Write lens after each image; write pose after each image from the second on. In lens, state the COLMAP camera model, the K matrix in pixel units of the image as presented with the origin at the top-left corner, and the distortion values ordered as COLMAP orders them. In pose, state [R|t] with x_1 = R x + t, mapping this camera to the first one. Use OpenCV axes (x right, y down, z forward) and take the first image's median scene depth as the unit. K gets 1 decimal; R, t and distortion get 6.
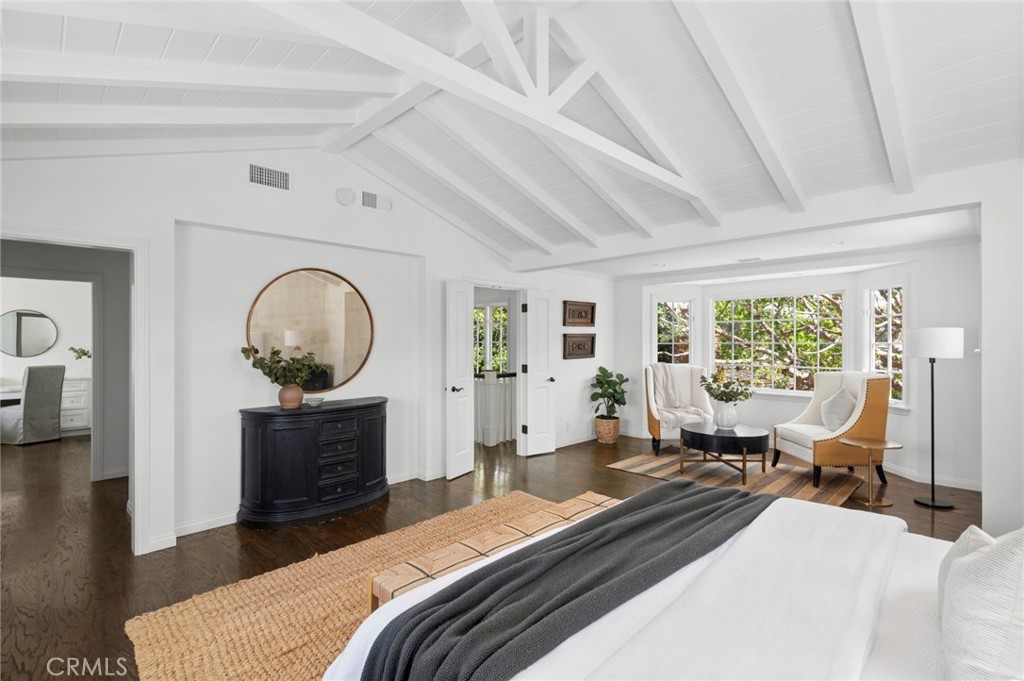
lens RADIAL K [[476.5, 0, 512.0], [0, 476.5, 340.5], [0, 0, 1]] dist [-0.000364, -0.000119]
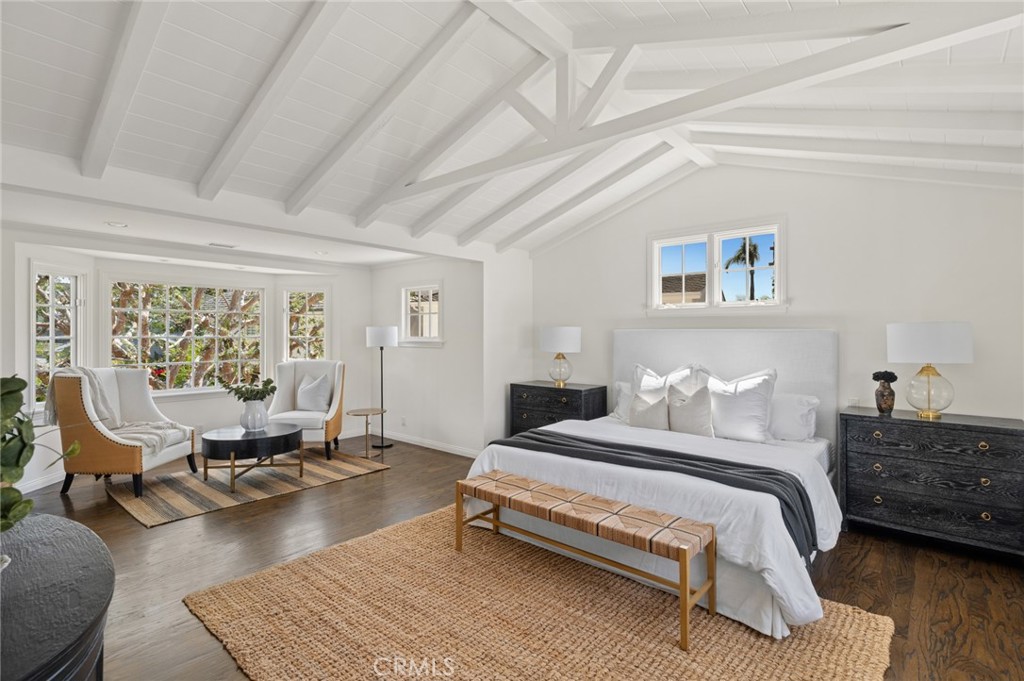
lens RADIAL K [[489.9, 0, 522.8], [0, 489.9, 344.3], [0, 0, 1]] dist [0.000806, -0.000439]
pose [[-0.090735, -0.012880, 0.995792, -0.544516], [-0.008752, 0.999888, 0.012135, 0.002308], [-0.995837, -0.007614, -0.090837, 0.578641]]
